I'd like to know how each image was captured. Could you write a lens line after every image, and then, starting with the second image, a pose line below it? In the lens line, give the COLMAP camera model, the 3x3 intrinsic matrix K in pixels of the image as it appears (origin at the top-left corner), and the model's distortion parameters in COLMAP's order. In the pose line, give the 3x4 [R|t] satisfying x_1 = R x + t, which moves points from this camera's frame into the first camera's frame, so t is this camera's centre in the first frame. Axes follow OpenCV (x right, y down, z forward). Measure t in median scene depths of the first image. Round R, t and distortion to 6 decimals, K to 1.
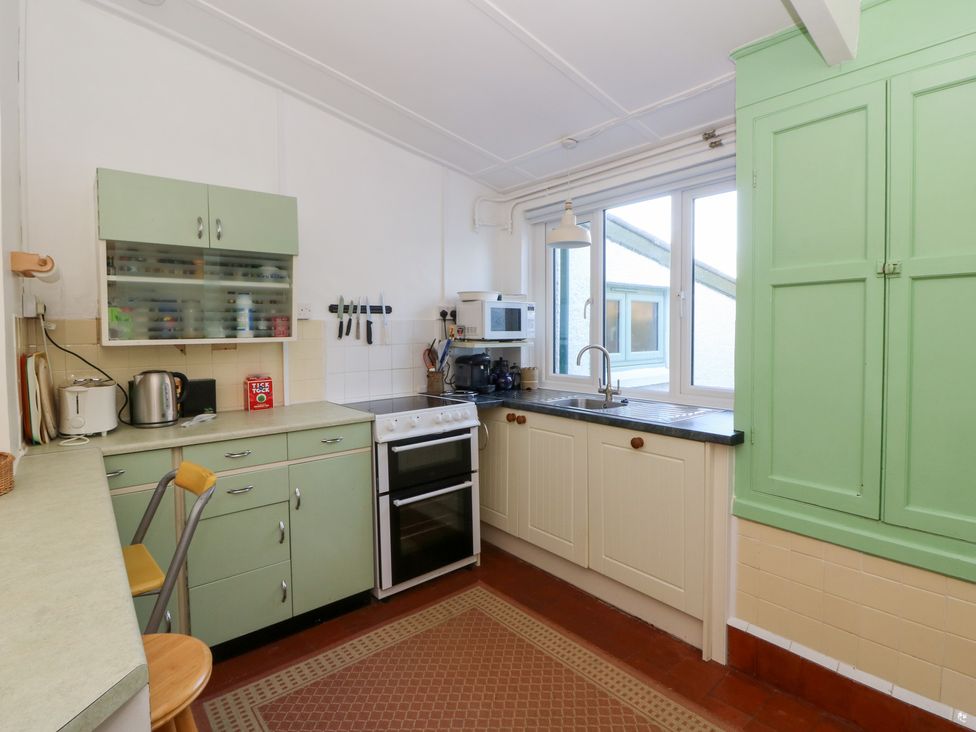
lens RADIAL K [[496.0, 0, 485.1], [0, 496.0, 359.8], [0, 0, 1]] dist [-0.022129, -0.002388]
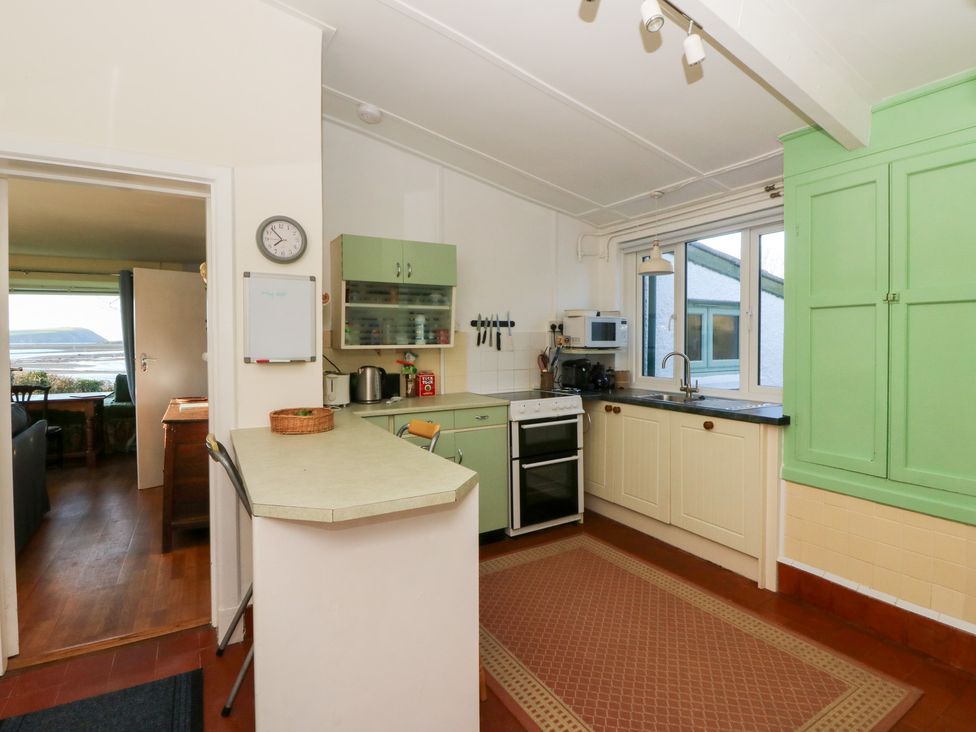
lens RADIAL K [[496.0, 0, 495.1], [0, 496.0, 360.0], [0, 0, 1]] dist [-0.022129, -0.002388]
pose [[0.989313, 0.009082, -0.145522, -0.063912], [-0.011905, 0.999757, -0.018535, 0.023623], [0.145318, 0.020069, 0.989181, -0.376229]]
